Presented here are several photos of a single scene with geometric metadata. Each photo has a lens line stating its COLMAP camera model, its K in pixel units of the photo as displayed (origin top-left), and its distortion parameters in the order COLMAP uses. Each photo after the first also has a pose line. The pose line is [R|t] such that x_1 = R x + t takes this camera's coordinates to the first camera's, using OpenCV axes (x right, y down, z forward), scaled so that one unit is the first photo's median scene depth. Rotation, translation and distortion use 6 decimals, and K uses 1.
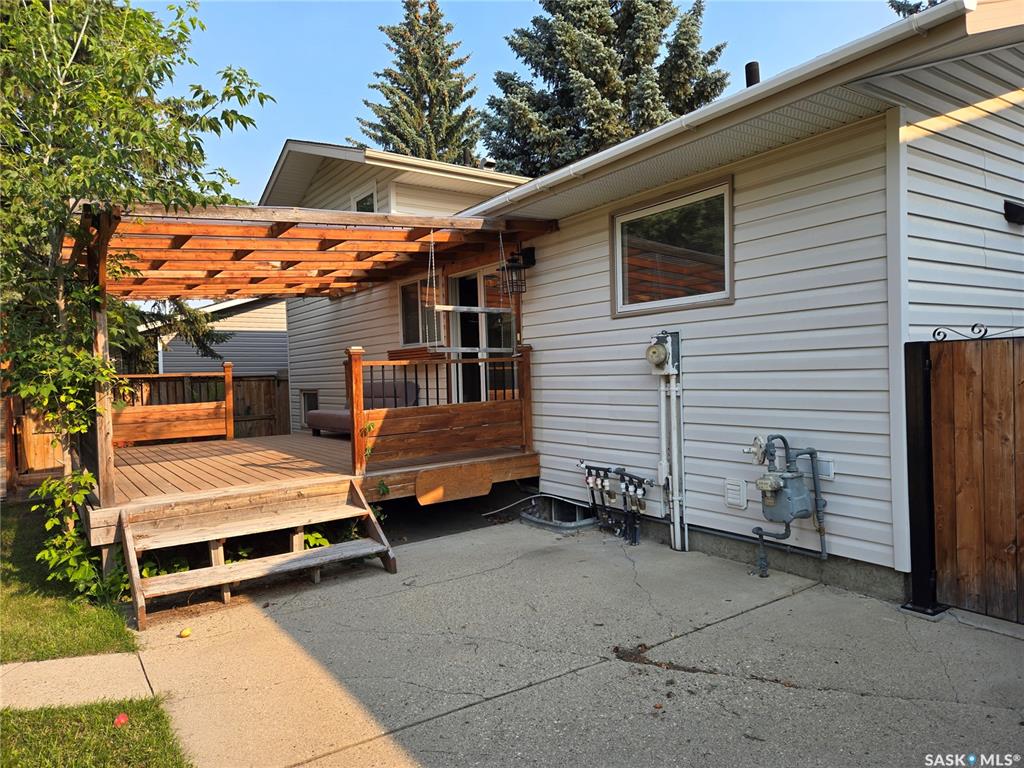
lens RADIAL K [[682.9, 0, 511.0], [0, 682.9, 382.8], [0, 0, 1]] dist [0.066321, -0.053426]
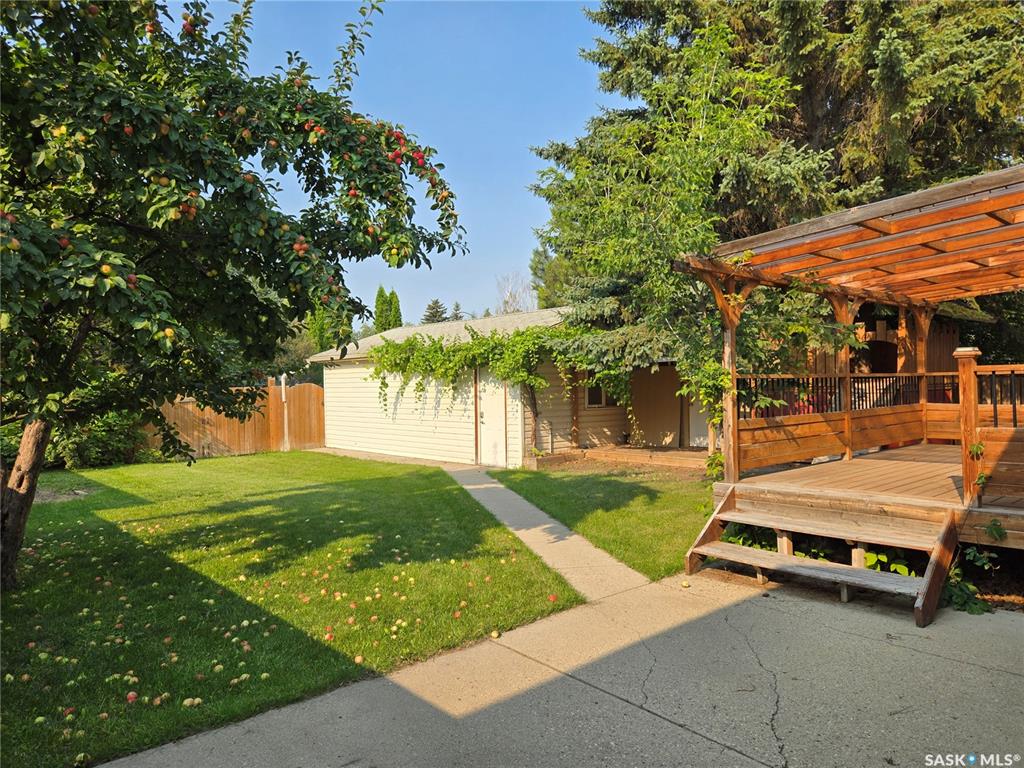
lens RADIAL K [[682.9, 0, 510.1], [0, 682.9, 385.6], [0, 0, 1]] dist [0.066321, -0.053426]
pose [[0.132190, 0.031423, -0.990726, 0.618532], [-0.004674, 0.999506, 0.031078, -0.035970], [0.991213, 0.000522, 0.132272, 0.433568]]
